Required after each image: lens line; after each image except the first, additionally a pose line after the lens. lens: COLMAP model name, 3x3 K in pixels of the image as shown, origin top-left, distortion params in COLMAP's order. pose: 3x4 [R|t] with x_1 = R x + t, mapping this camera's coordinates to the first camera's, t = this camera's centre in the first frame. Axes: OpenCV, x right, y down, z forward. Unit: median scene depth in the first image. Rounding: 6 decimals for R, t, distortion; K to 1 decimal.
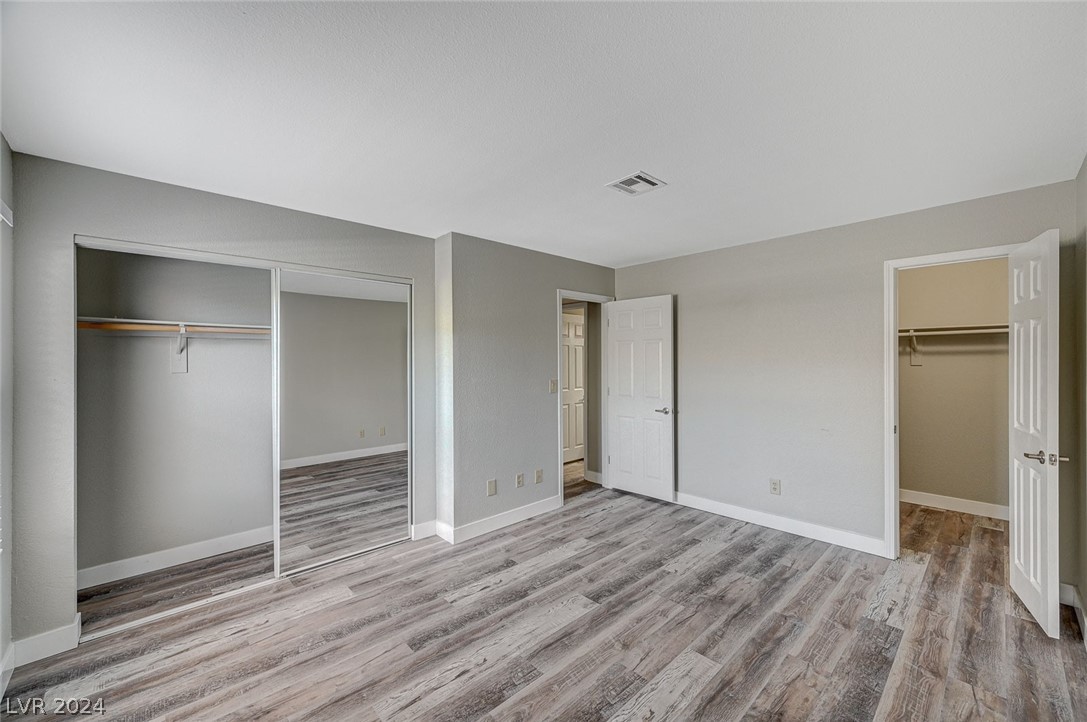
lens RADIAL K [[433.7, 0, 549.5], [0, 433.7, 357.1], [0, 0, 1]] dist [-0.000243, 0.000528]
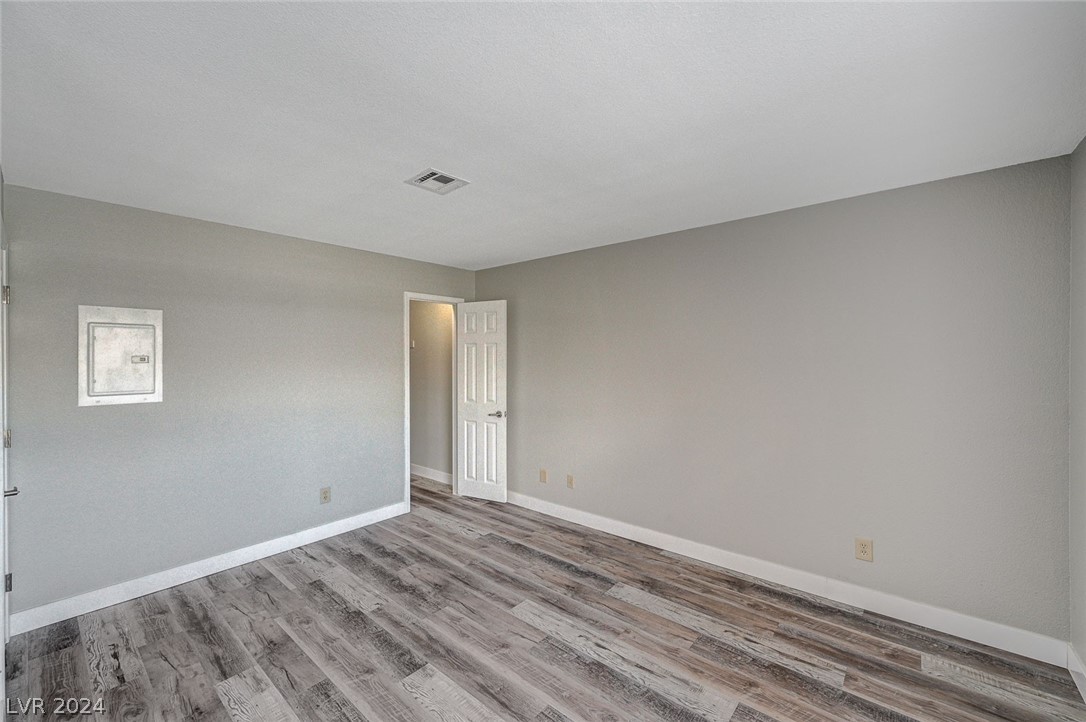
lens RADIAL K [[439.8, 0, 546.6], [0, 439.8, 336.0], [0, 0, 1]] dist [0.001066, 0.000516]
pose [[-0.103448, 0.050715, 0.993341, -0.770433], [-0.001281, 0.998692, -0.051121, -0.018881], [-0.994634, -0.006561, -0.103248, 0.847042]]
